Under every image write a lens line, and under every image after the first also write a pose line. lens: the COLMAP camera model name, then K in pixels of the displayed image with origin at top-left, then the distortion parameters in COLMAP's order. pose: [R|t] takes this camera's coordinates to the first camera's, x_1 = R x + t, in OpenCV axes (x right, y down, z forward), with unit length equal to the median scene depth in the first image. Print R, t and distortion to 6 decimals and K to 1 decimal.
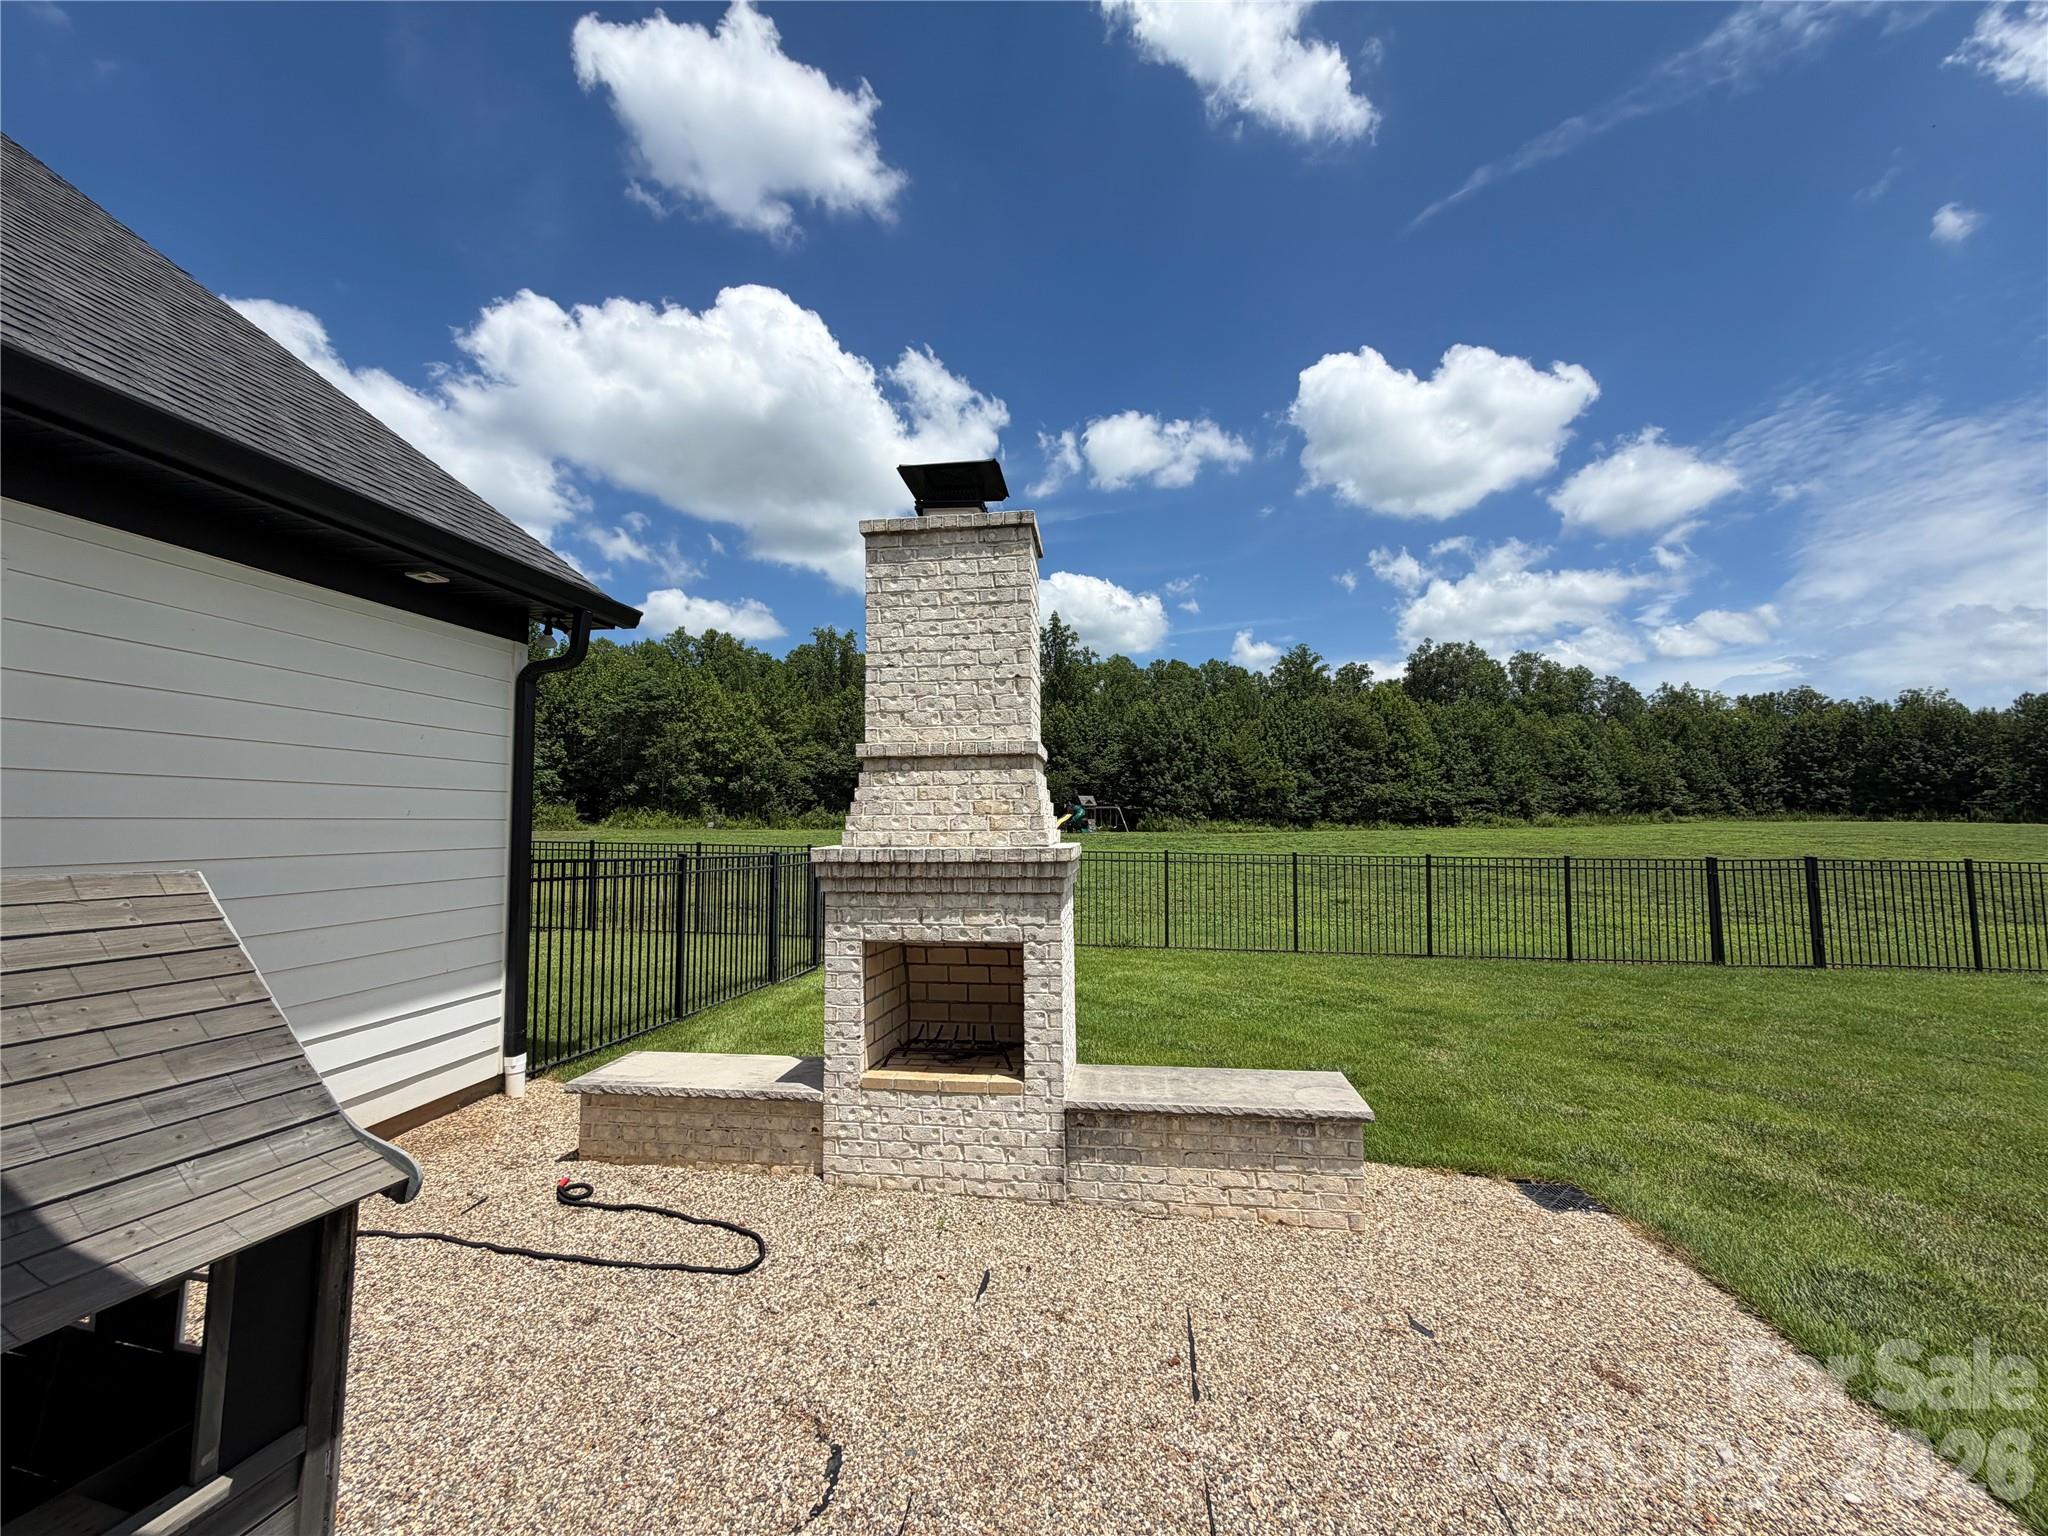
lens RADIAL K [[819.7, 0, 1029.4], [0, 819.7, 770.9], [0, 0, 1]] dist [-0.000300, 0.000014]
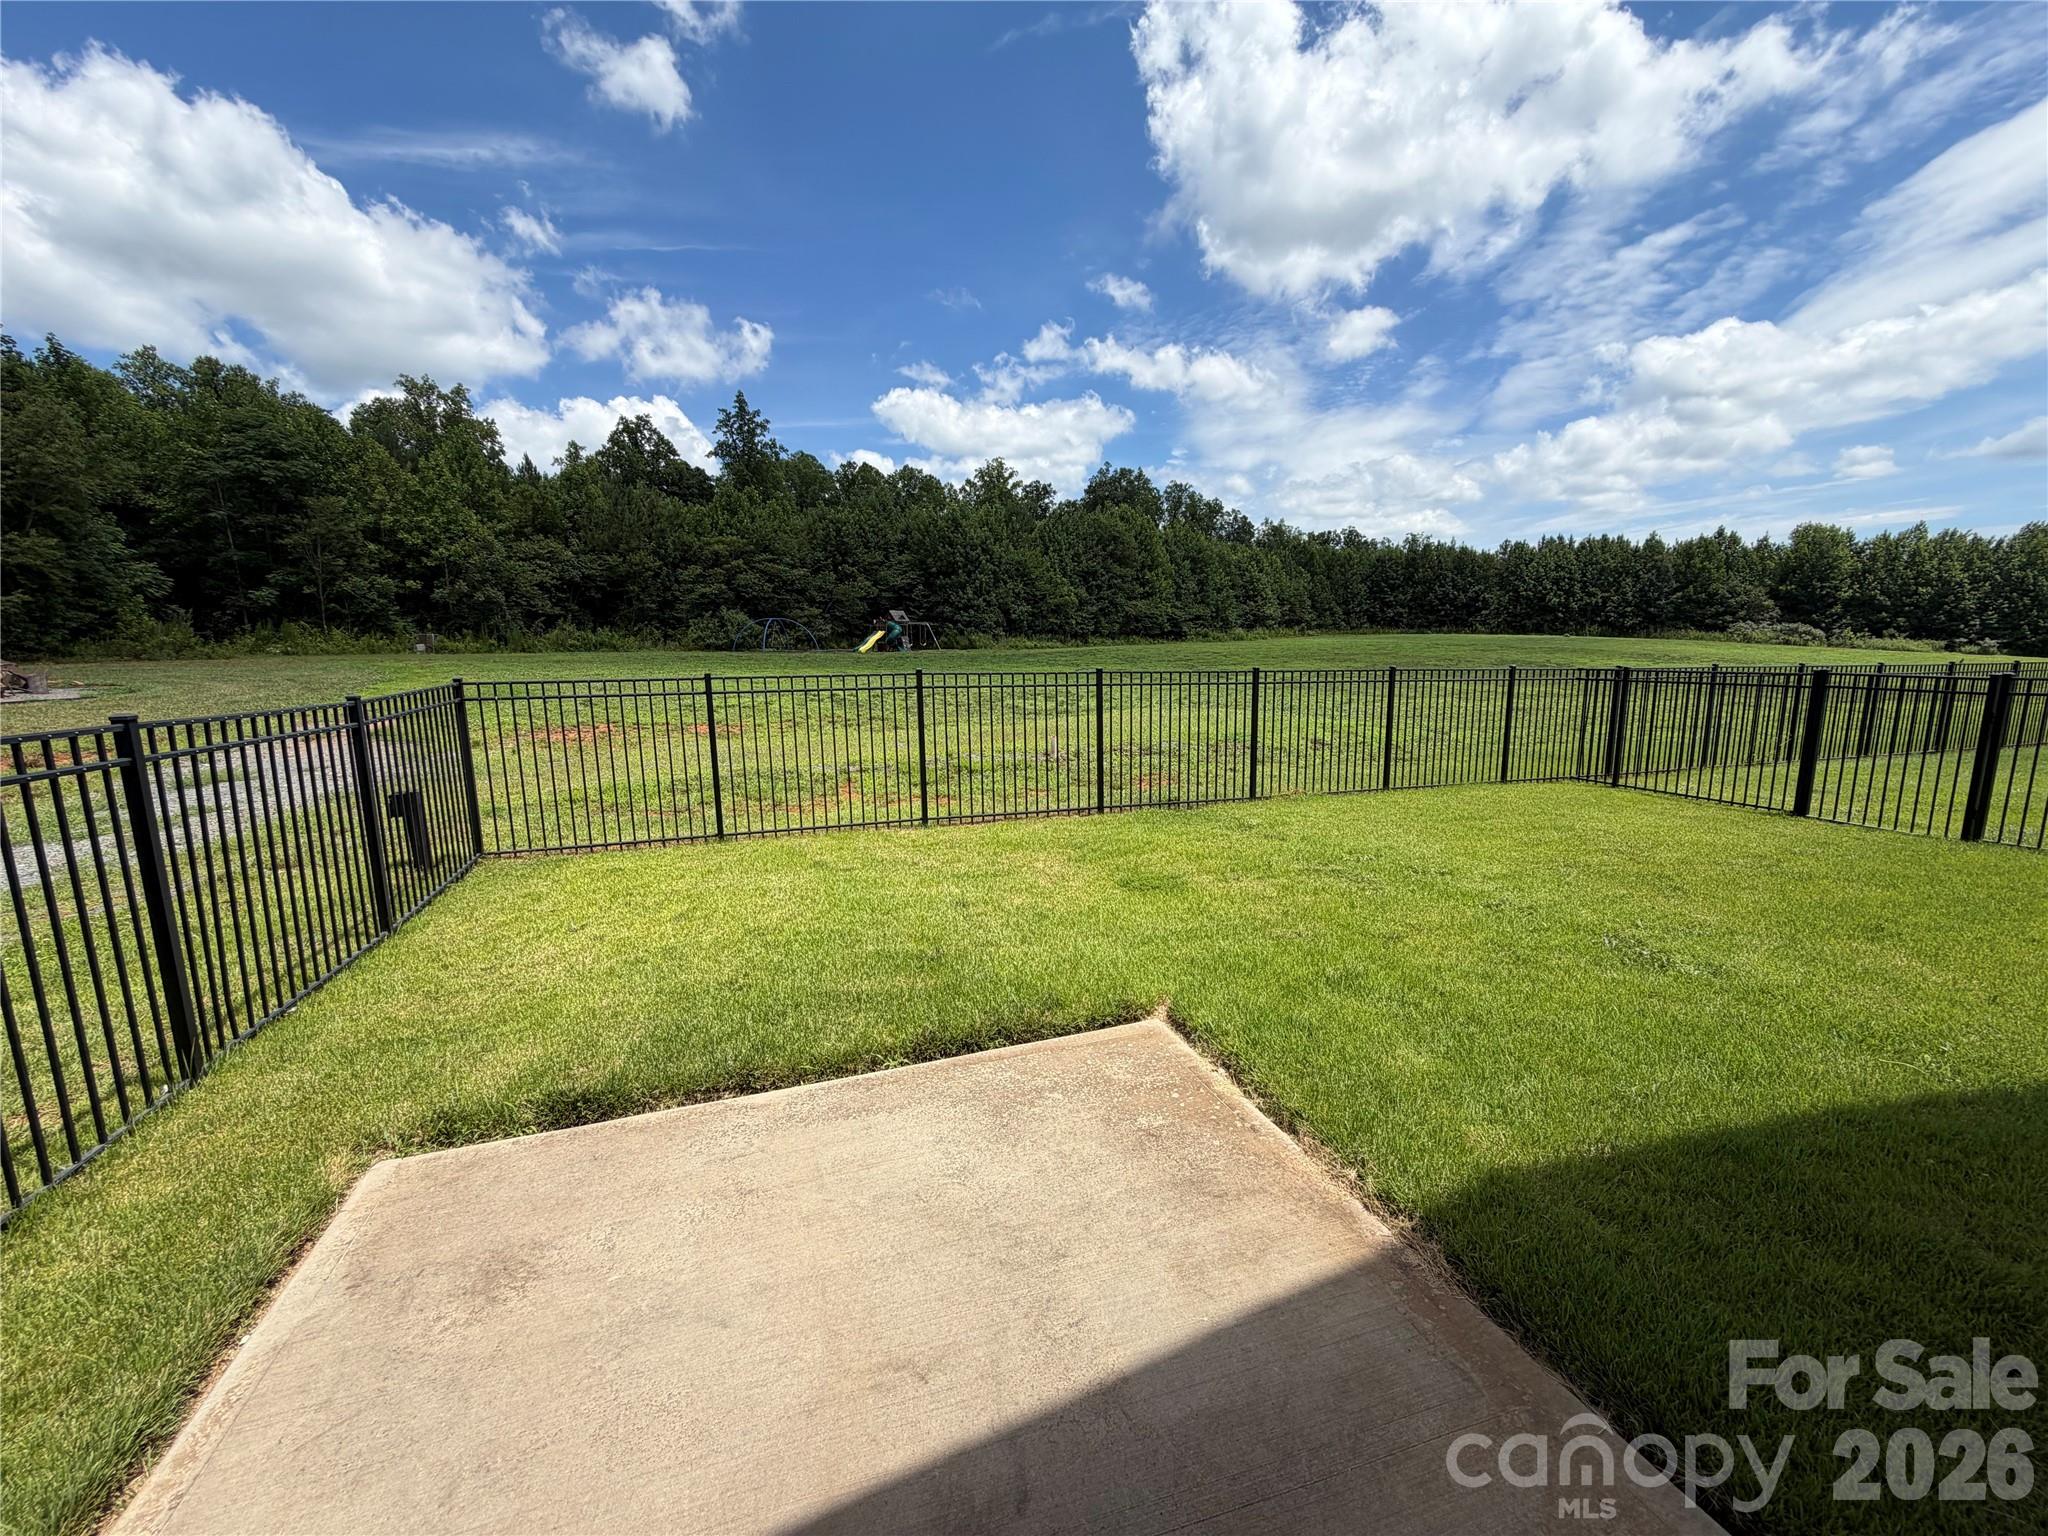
lens RADIAL K [[819.7, 0, 1023.2], [0, 819.7, 768.4], [0, 0, 1]] dist [-0.000300, 0.000014]
pose [[0.896589, -0.078242, 0.435898, -0.179096], [-0.017223, 0.977365, 0.210860, 0.006258], [-0.442529, -0.196562, 0.874947, 0.083663]]
